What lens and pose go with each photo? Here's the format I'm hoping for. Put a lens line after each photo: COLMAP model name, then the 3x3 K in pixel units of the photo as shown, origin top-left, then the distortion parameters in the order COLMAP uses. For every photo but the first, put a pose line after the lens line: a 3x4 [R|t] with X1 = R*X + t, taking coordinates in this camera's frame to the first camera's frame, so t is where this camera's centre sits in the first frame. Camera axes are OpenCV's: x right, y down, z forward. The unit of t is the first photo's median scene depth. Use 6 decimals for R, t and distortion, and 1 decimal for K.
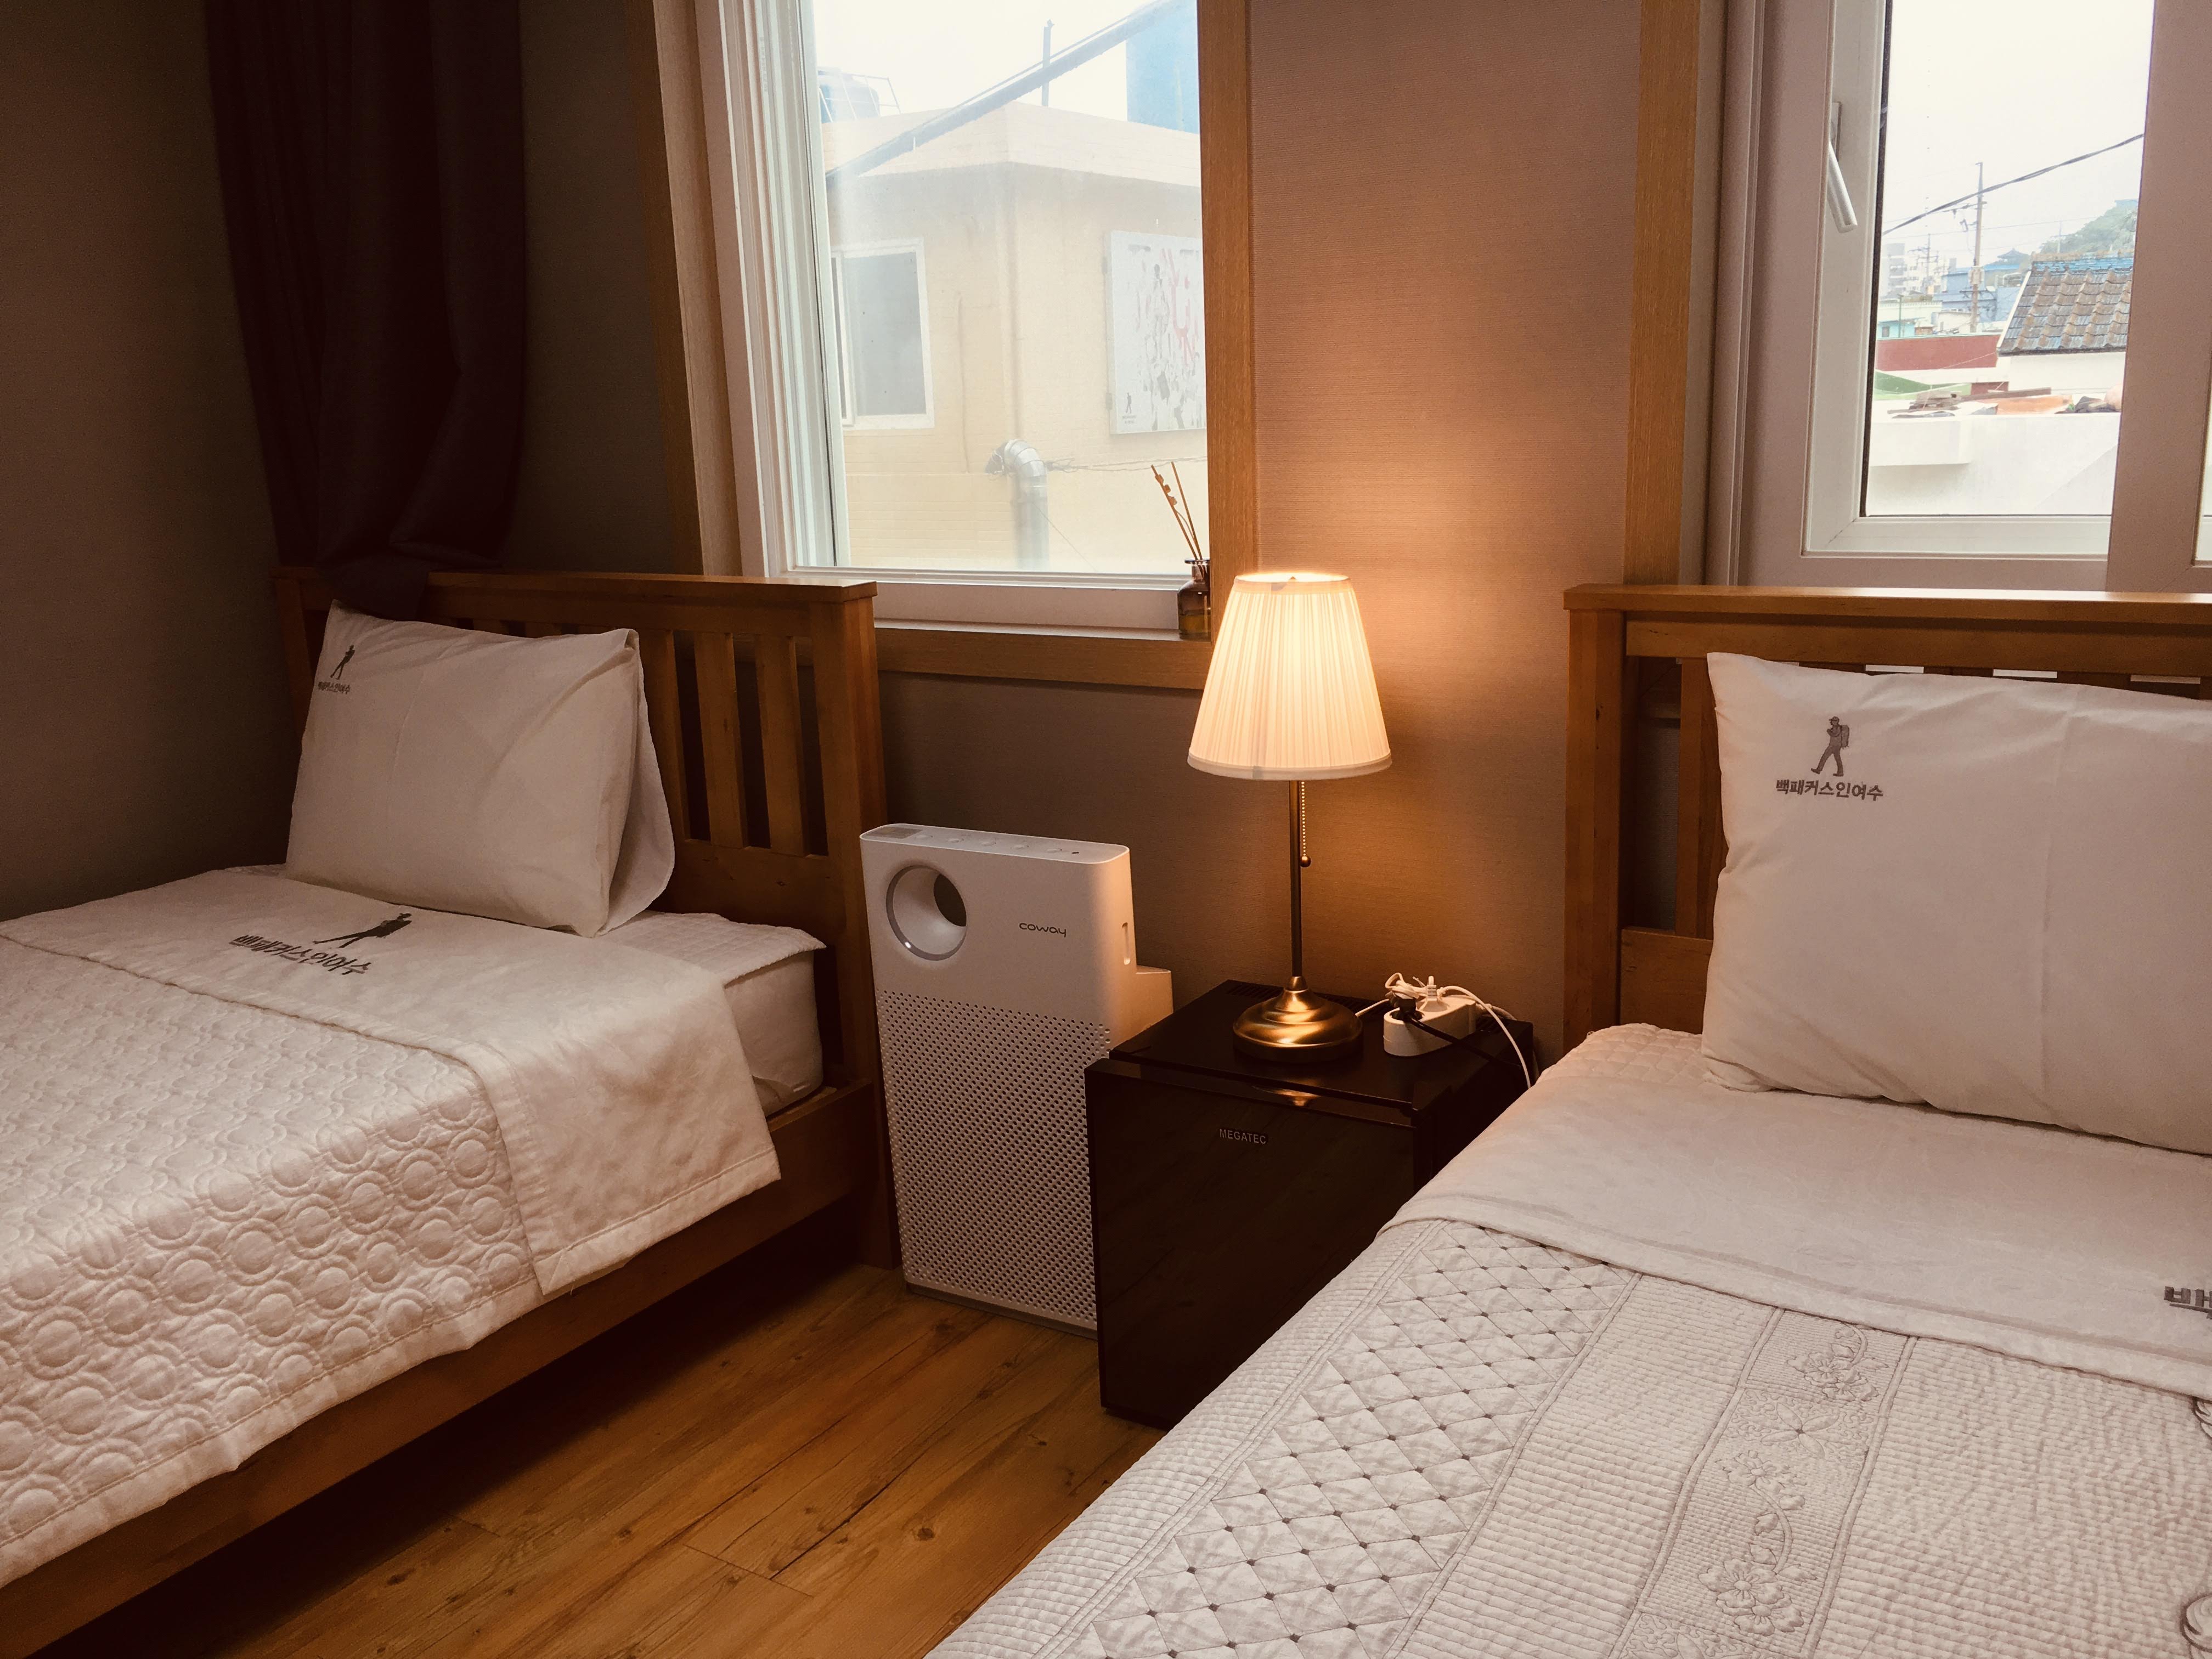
lens RADIAL K [[1814.4, 0, 1106.0], [0, 1814.4, 829.5], [0, 0, 1]] dist [0.002337, 0.001349]
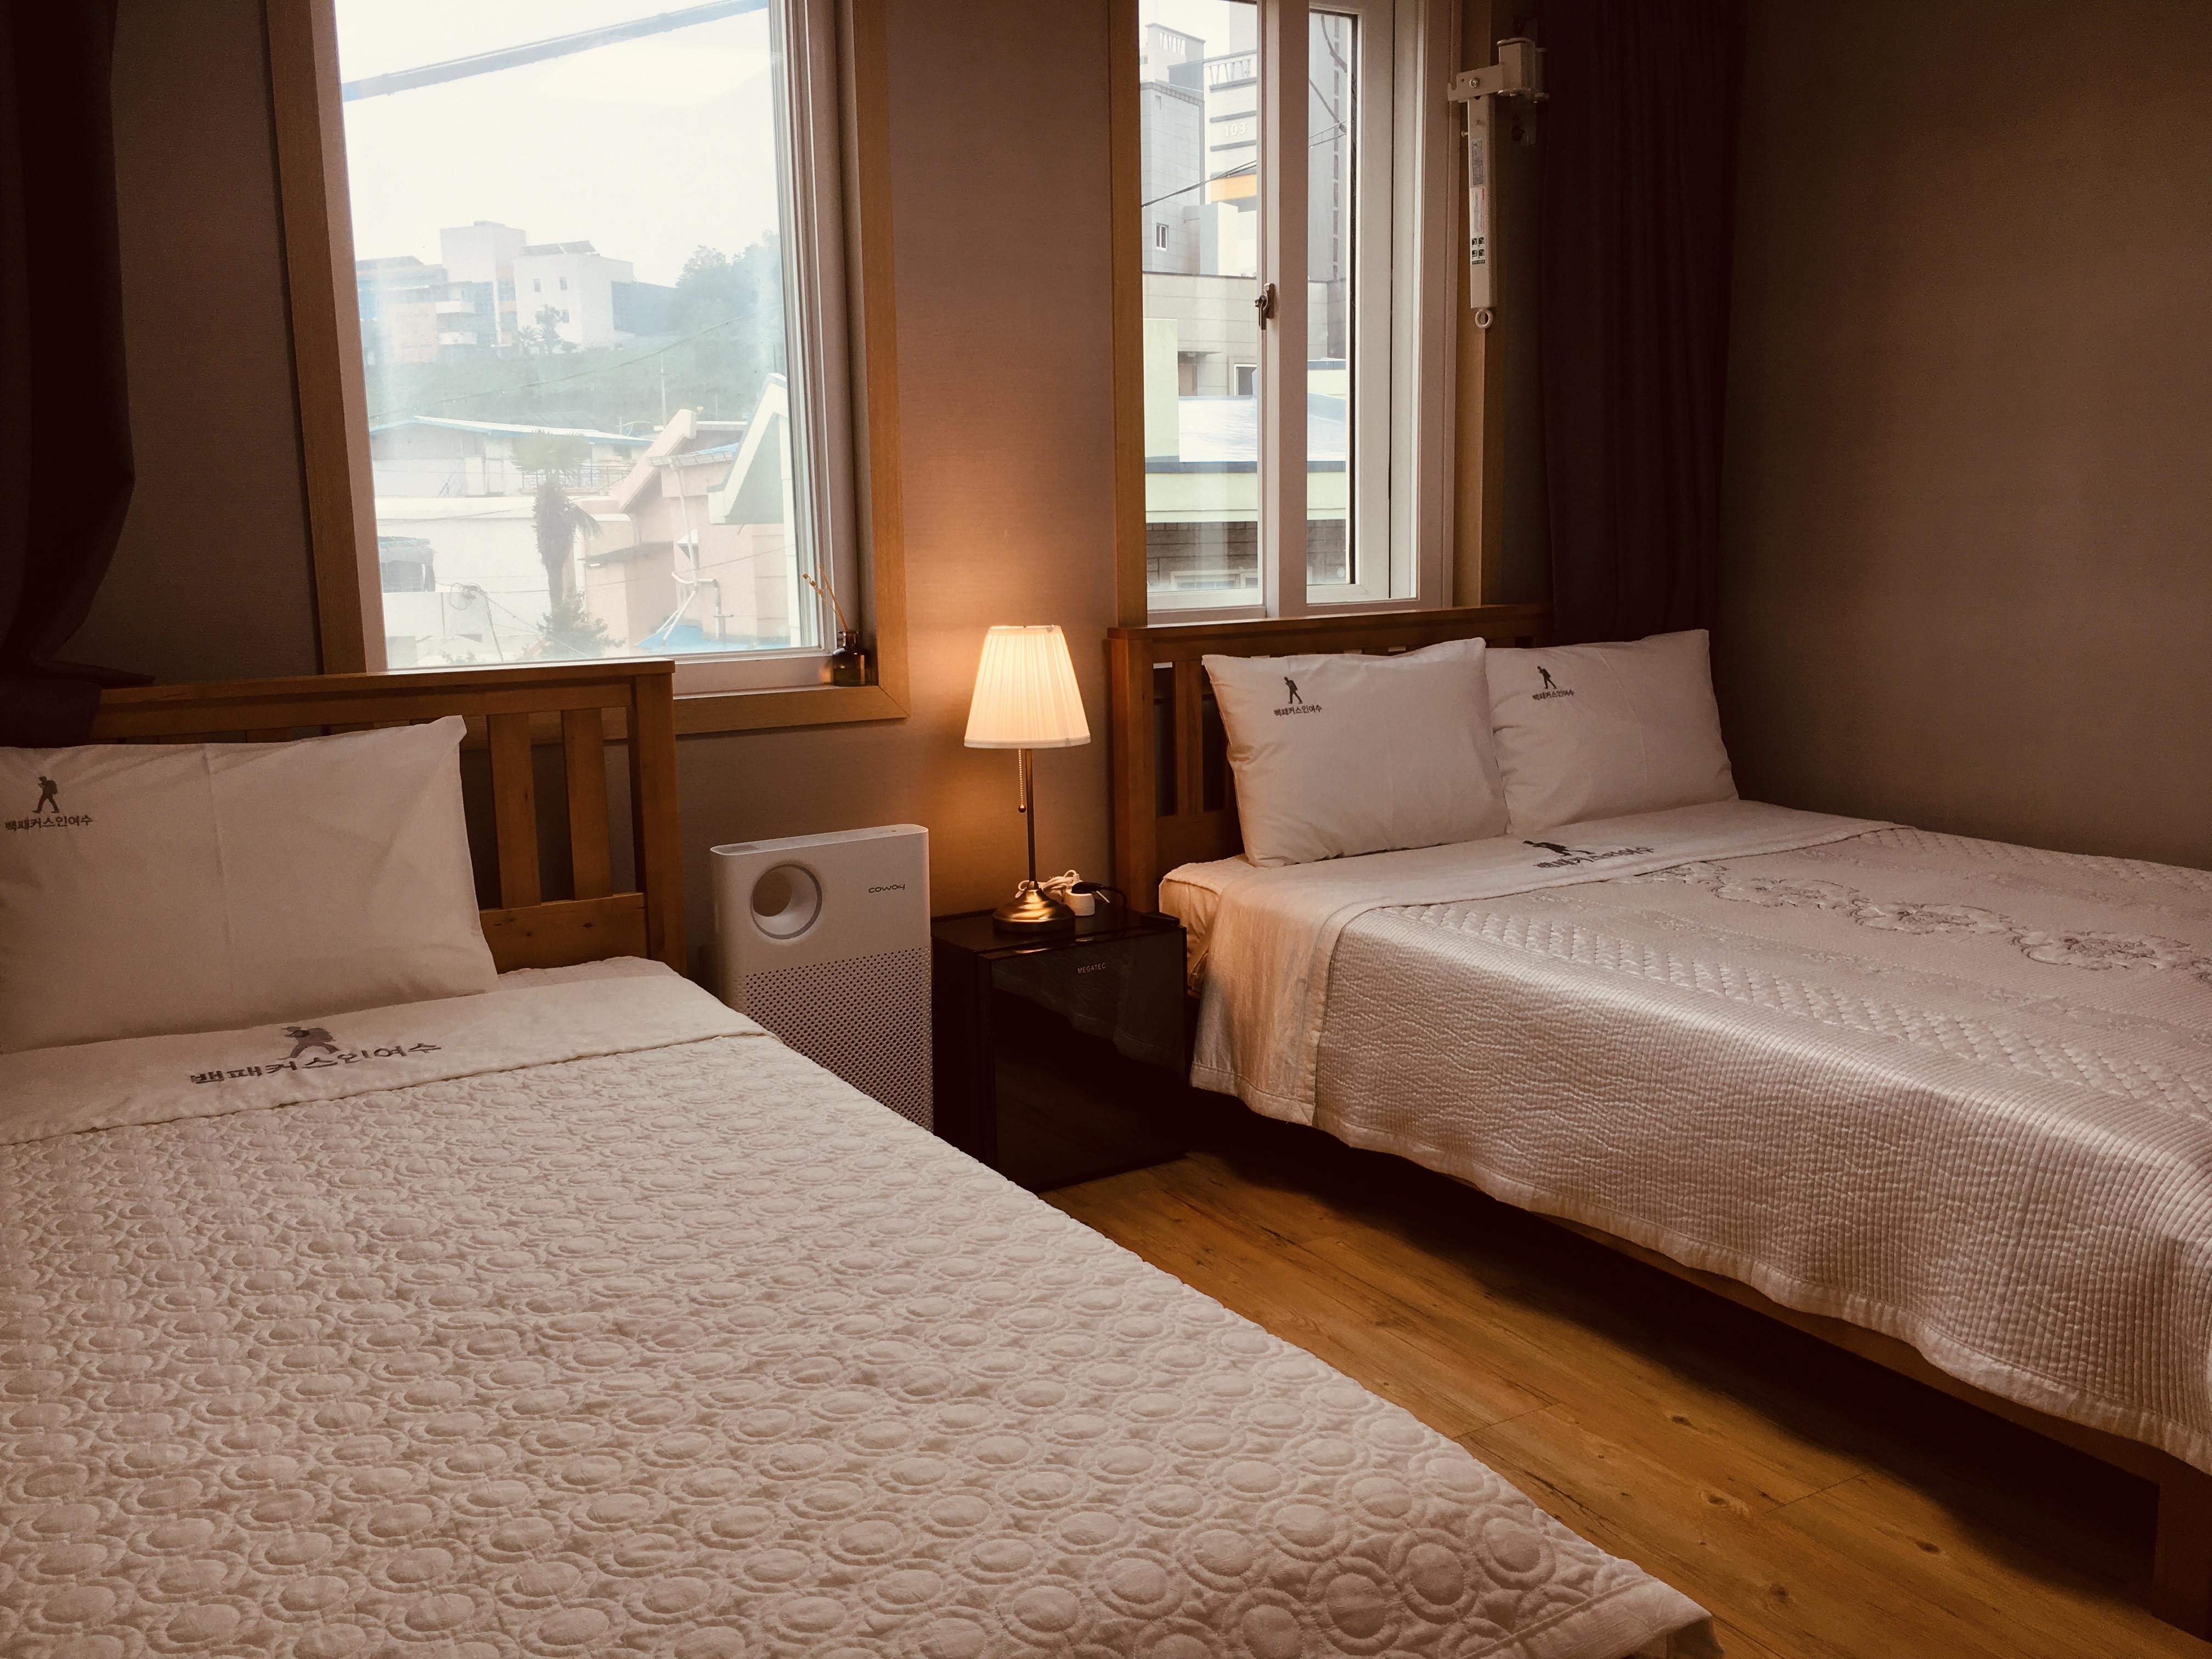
lens RADIAL K [[1814.4, 0, 1106.0], [0, 1814.4, 829.5], [0, 0, 1]] dist [0.002337, 0.001349]
pose [[0.433871, -0.116569, 0.893402, -1.155977], [0.203739, 0.978603, 0.028742, 0.005393], [-0.877637, 0.169550, 0.448337, 0.189128]]
